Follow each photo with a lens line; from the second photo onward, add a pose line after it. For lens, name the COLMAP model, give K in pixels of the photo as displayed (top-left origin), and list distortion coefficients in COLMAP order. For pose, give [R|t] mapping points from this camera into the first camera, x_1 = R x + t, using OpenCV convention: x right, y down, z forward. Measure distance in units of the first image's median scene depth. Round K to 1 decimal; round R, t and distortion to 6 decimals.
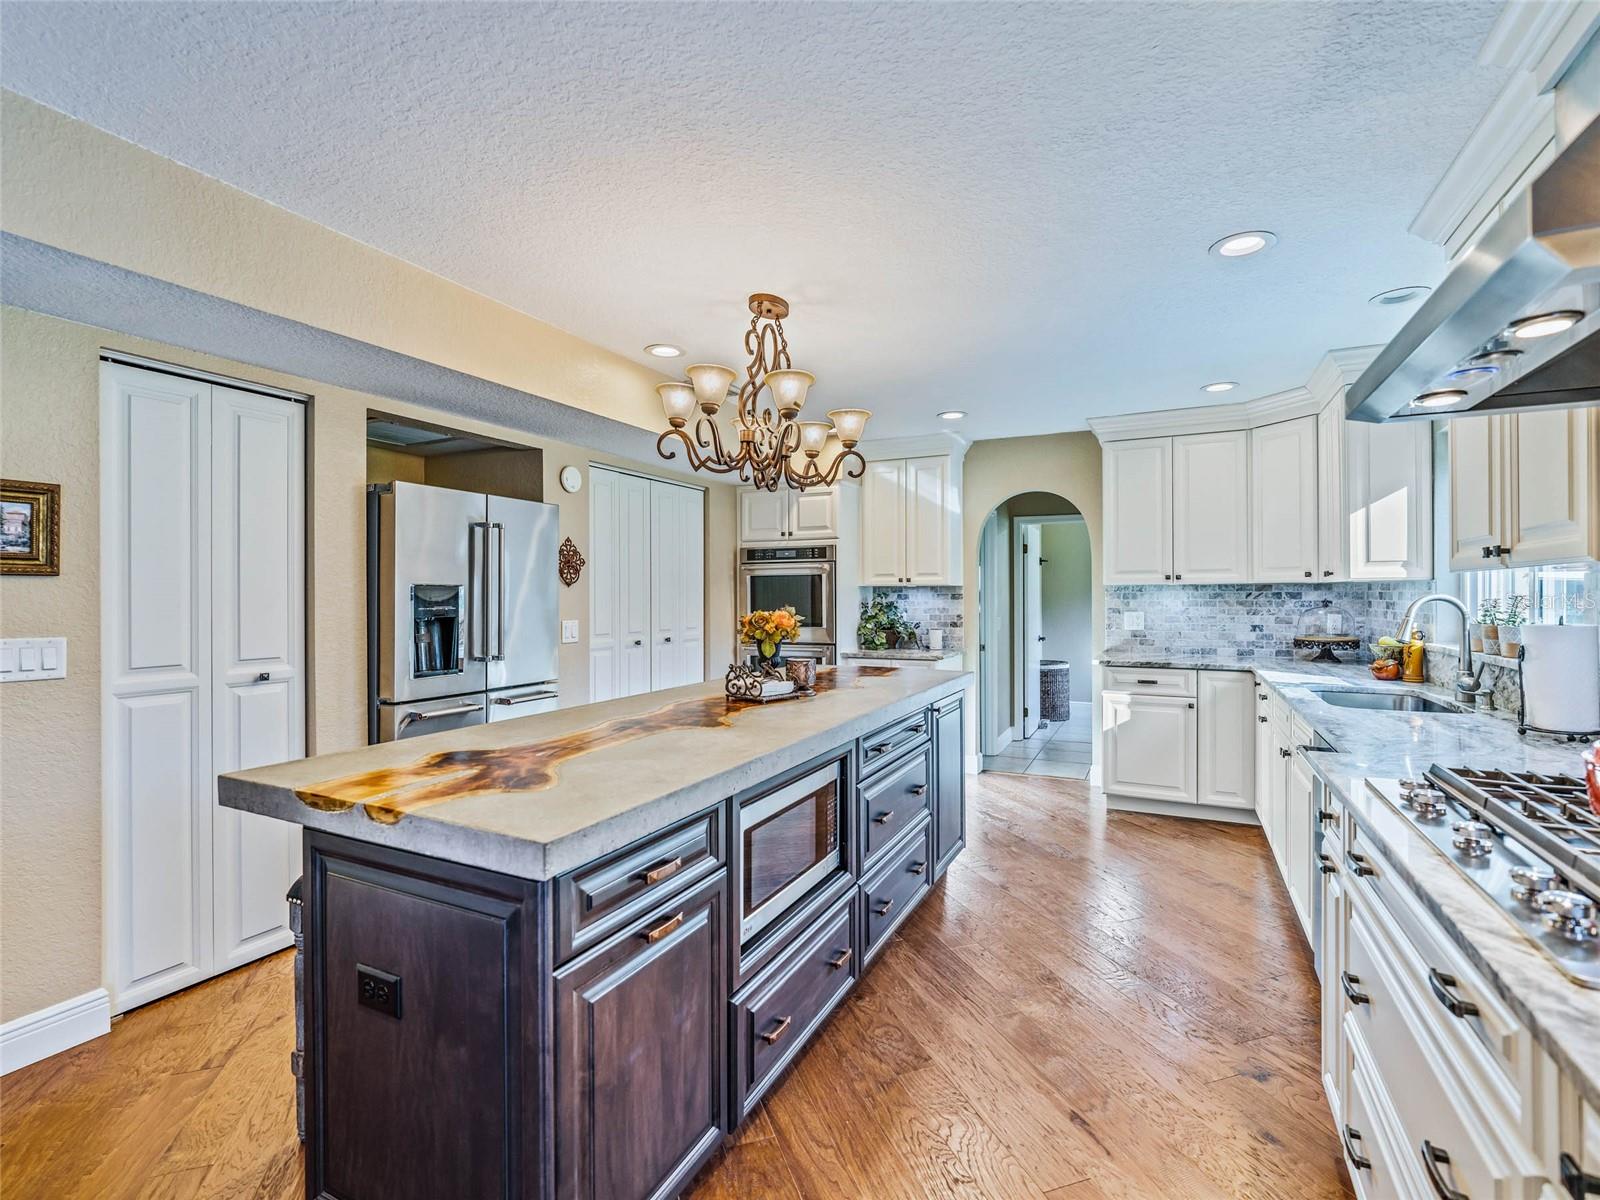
lens RADIAL K [[739.6, 0, 801.0], [0, 739.6, 596.8], [0, 0, 1]] dist [-0.003968, 0.000356]
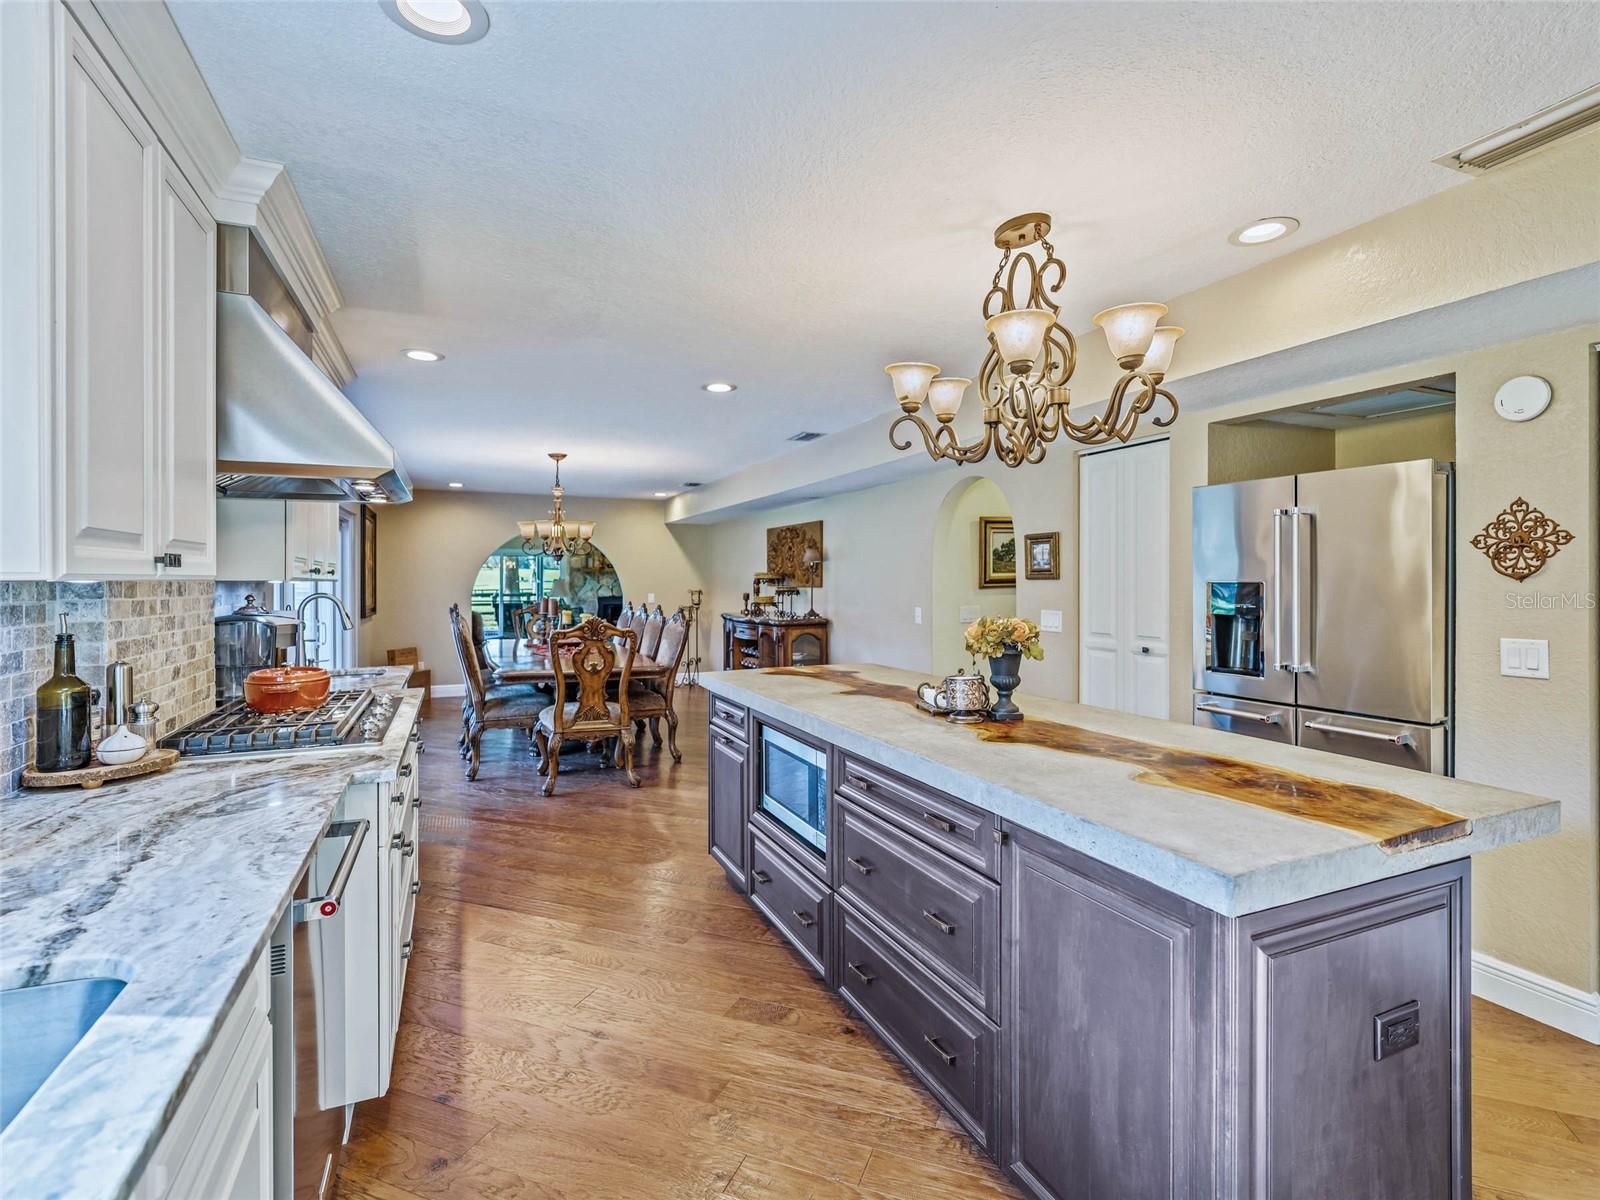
lens RADIAL K [[780.2, 0, 801.9], [0, 780.2, 587.6], [0, 0, 1]] dist [-0.002314, 0.000609]
pose [[-0.640638, 0.003301, -0.767836, 0.791296], [-0.004243, 0.999960, 0.007839, -0.016943], [0.767831, 0.008280, -0.640598, 1.434984]]
